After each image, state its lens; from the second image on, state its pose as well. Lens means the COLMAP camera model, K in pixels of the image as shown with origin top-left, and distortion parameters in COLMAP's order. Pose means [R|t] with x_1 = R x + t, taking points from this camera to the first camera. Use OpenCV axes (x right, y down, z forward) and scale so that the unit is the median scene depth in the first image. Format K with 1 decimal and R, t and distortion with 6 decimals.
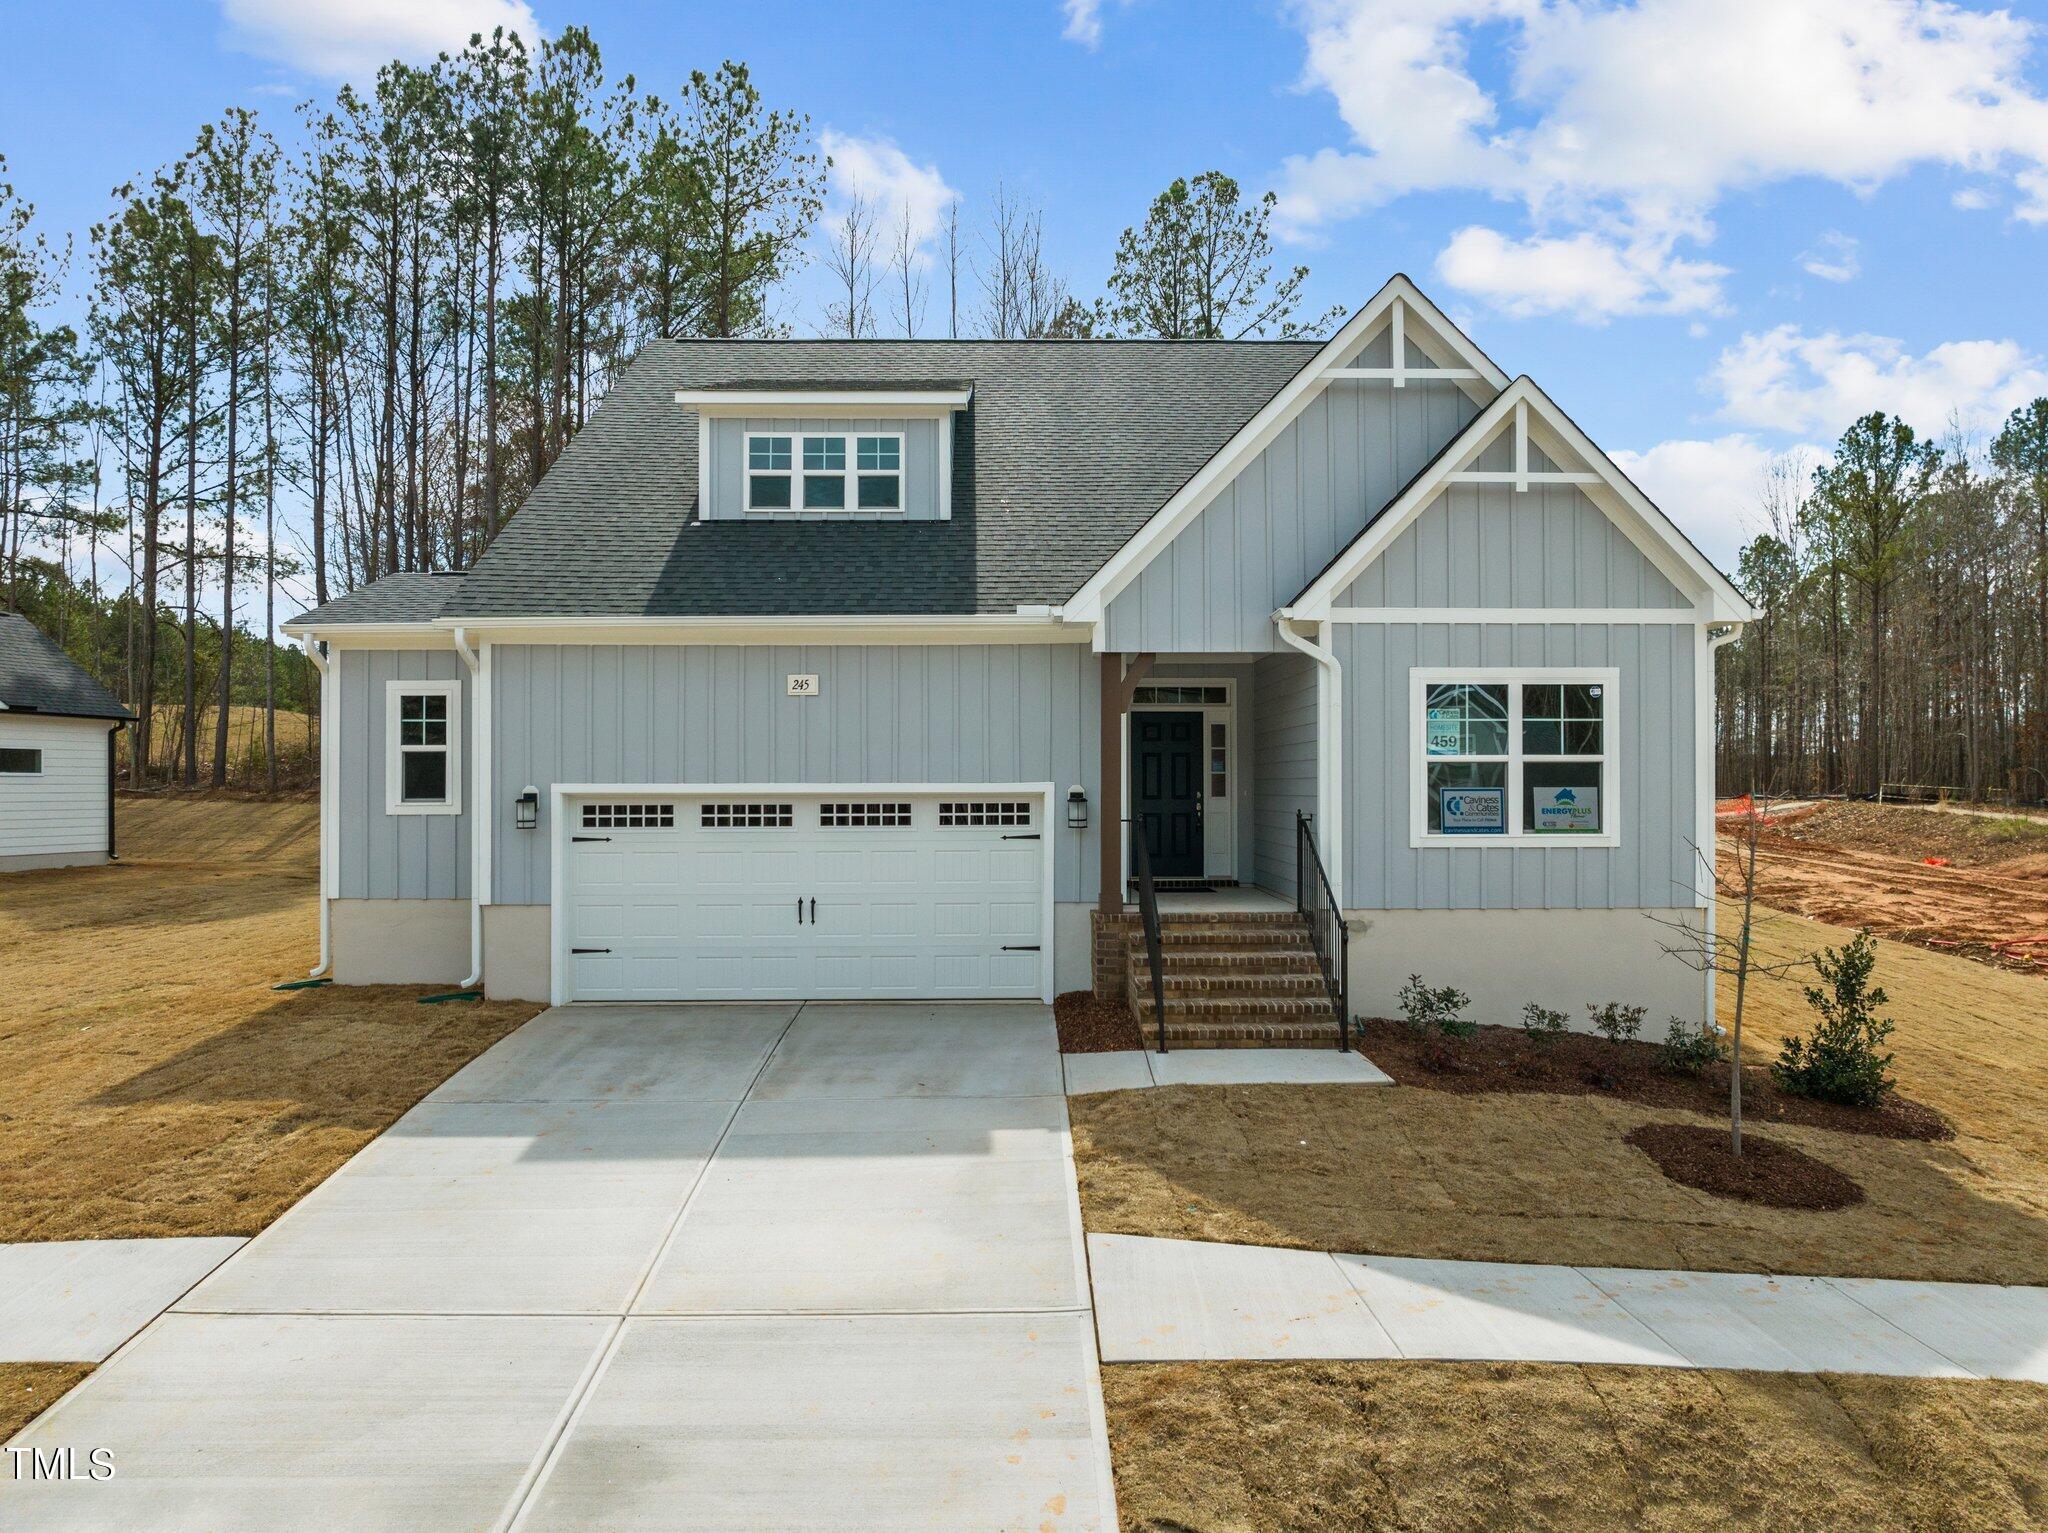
lens RADIAL K [[1459.3, 0, 1033.3], [0, 1459.3, 753.3], [0, 0, 1]] dist [-0.044388, 0.006146]
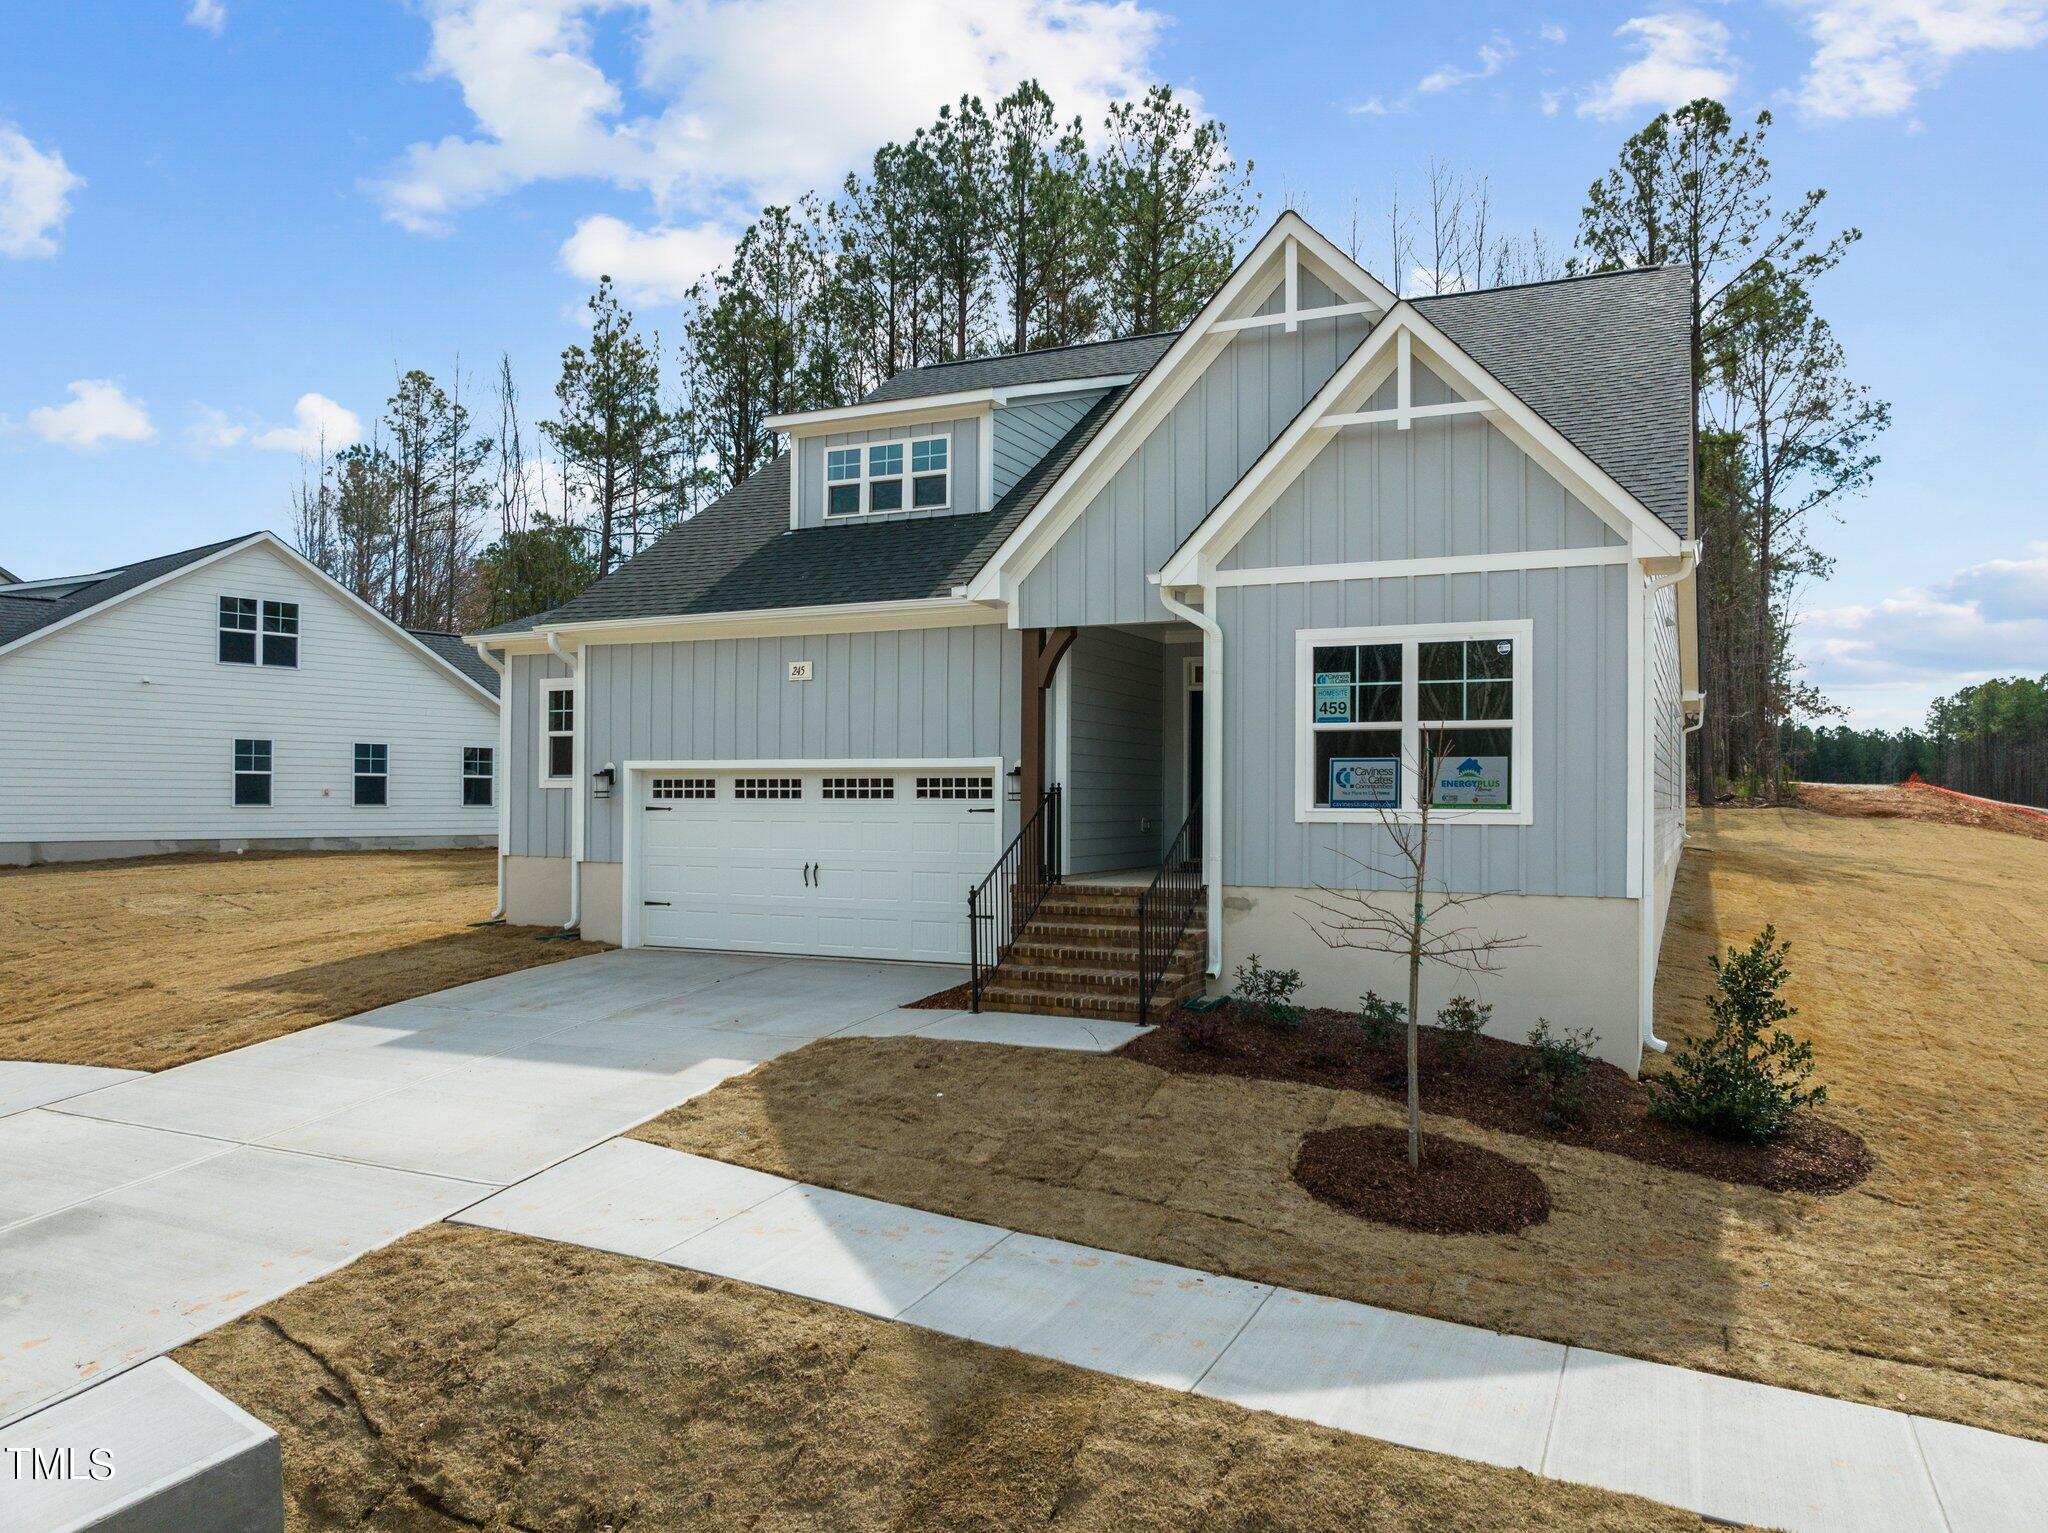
lens RADIAL K [[1459.3, 0, 1025.2], [0, 1459.3, 766.3], [0, 0, 1]] dist [-0.044388, 0.006146]
pose [[0.896502, -0.003454, -0.443025, 0.516282], [0.003764, 0.999993, -0.000179, 0.028263], [0.443023, -0.001508, 0.896509, 0.083383]]
